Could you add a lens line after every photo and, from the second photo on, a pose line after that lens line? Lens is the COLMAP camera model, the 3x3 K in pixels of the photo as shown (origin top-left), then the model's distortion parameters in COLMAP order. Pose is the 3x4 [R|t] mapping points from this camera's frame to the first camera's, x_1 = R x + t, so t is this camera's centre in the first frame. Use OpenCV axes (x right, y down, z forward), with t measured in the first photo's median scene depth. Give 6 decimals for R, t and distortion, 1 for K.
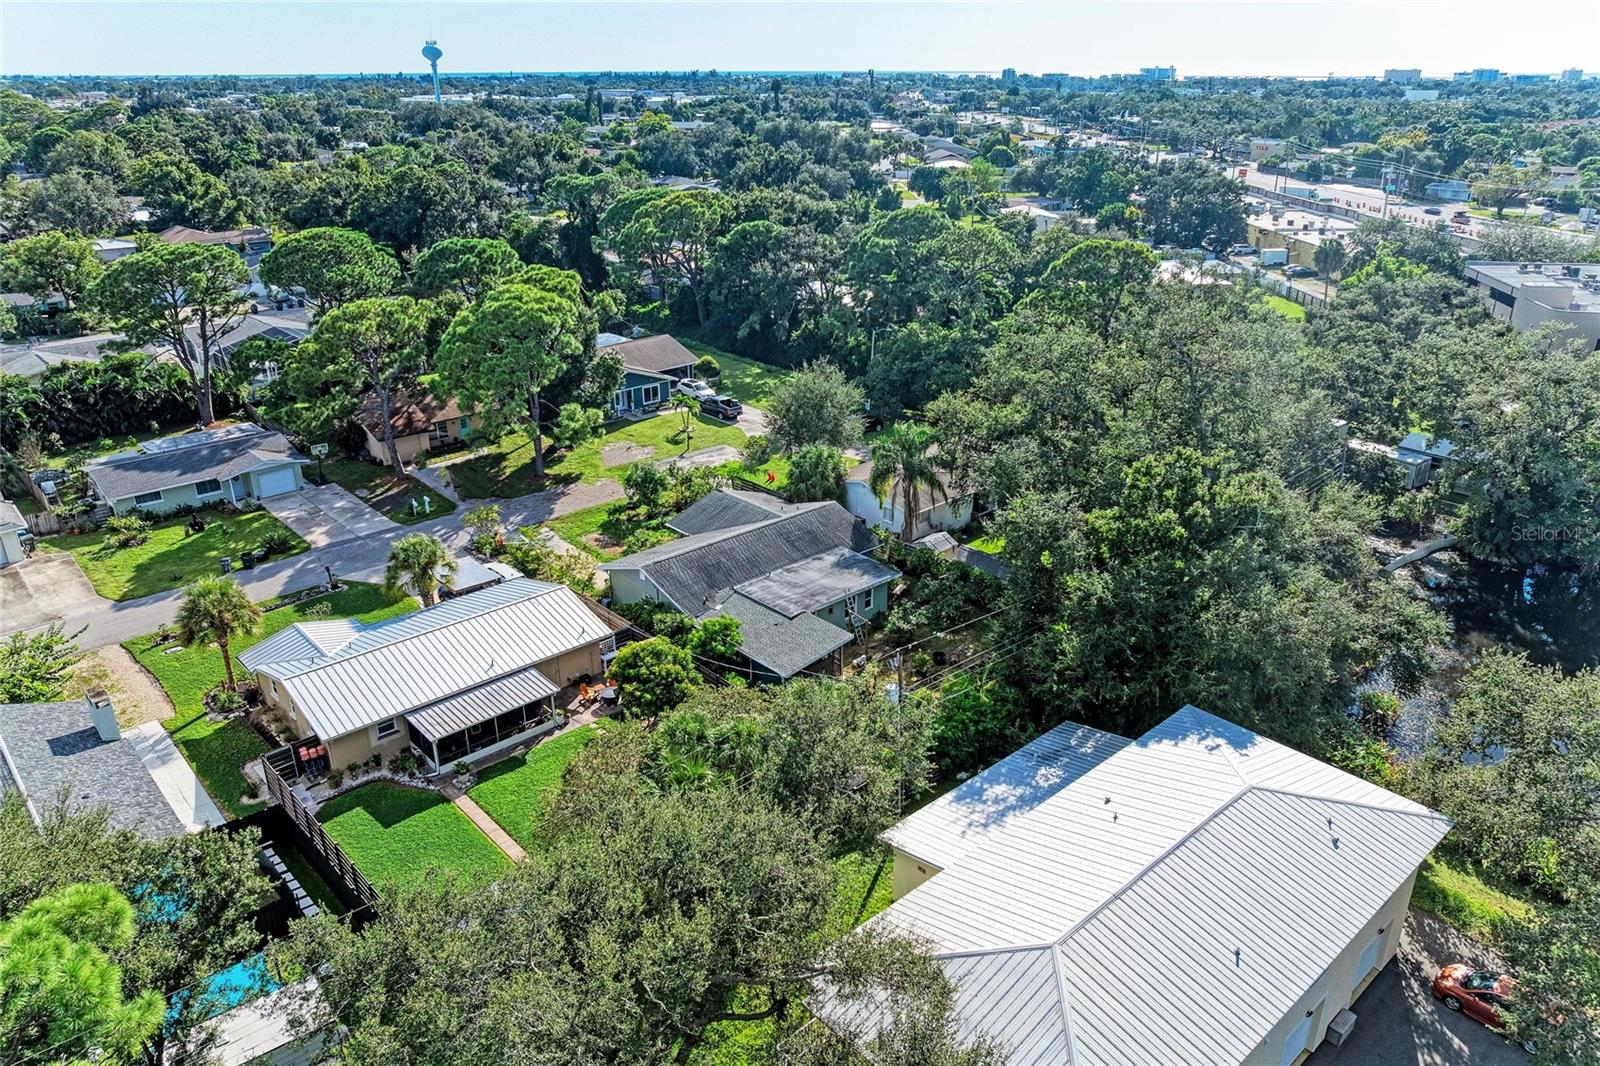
lens RADIAL K [[1111.3, 0, 800.0], [0, 1111.3, 533.0], [0, 0, 1]] dist [-0.008134, -0.004912]
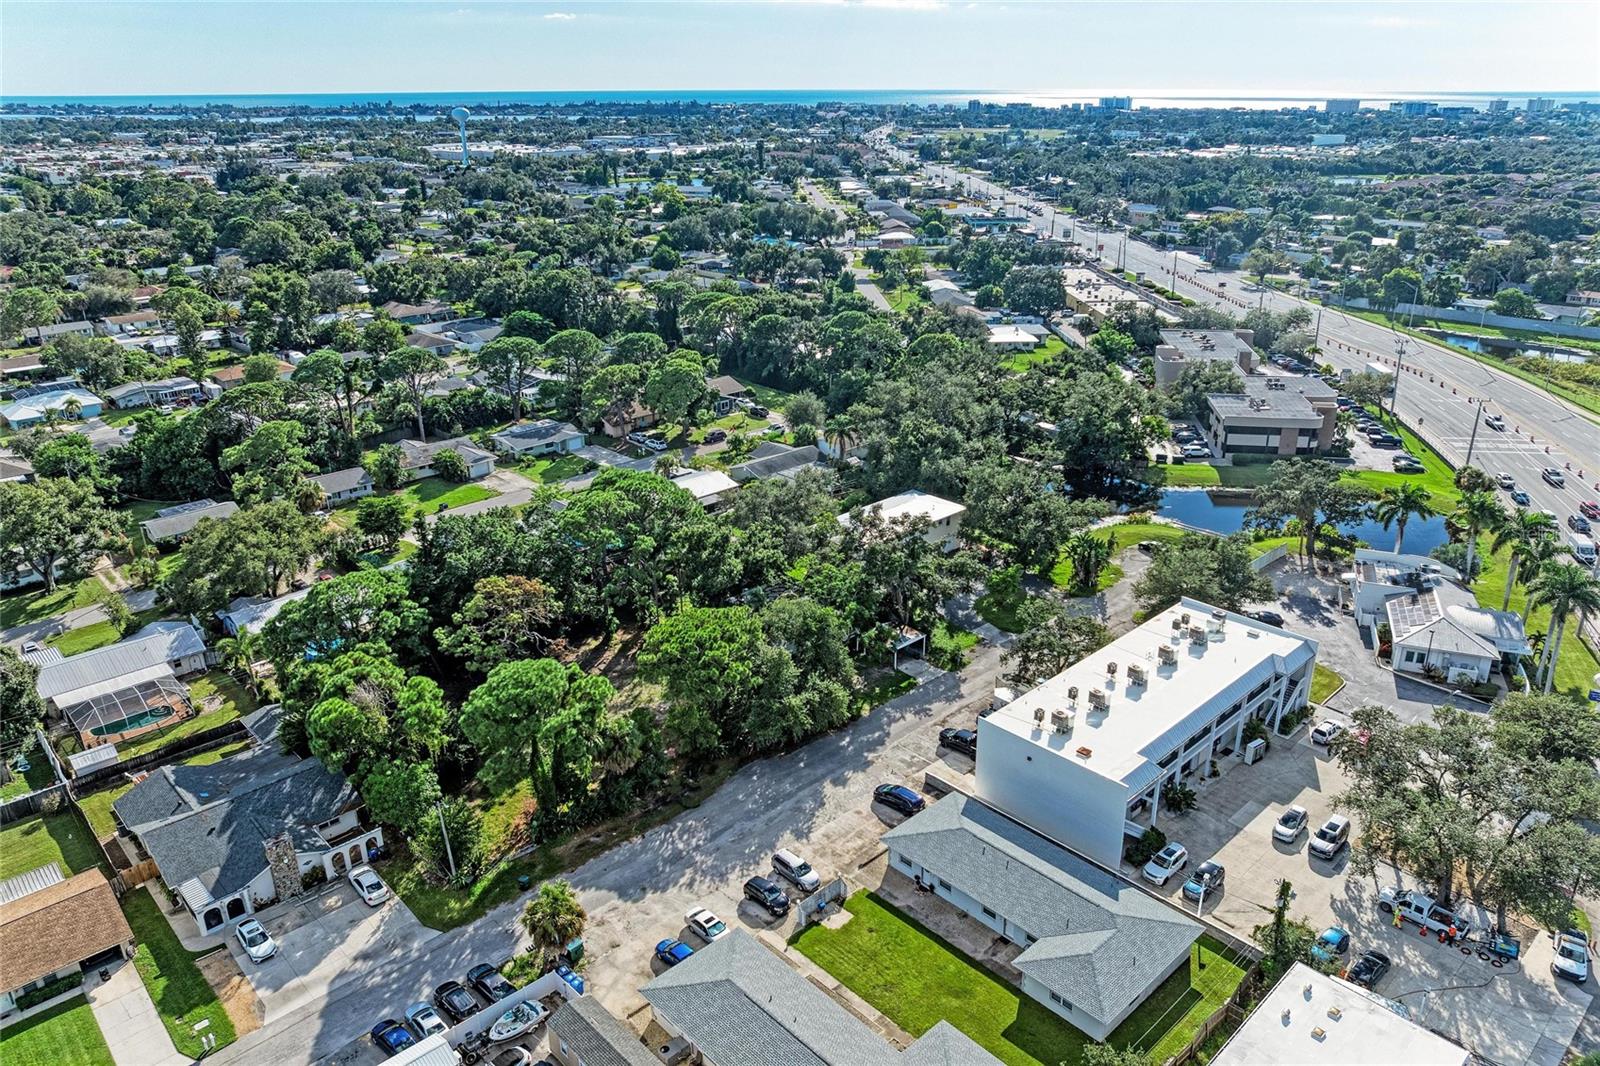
lens RADIAL K [[1111.3, 0, 800.0], [0, 1111.3, 533.0], [0, 0, 1]] dist [-0.008134, -0.004912]
pose [[0.999780, -0.009601, 0.018644, -0.038953], [0.009845, 0.999866, -0.013042, 0.165573], [-0.018516, 0.013223, 0.999741, -1.256567]]
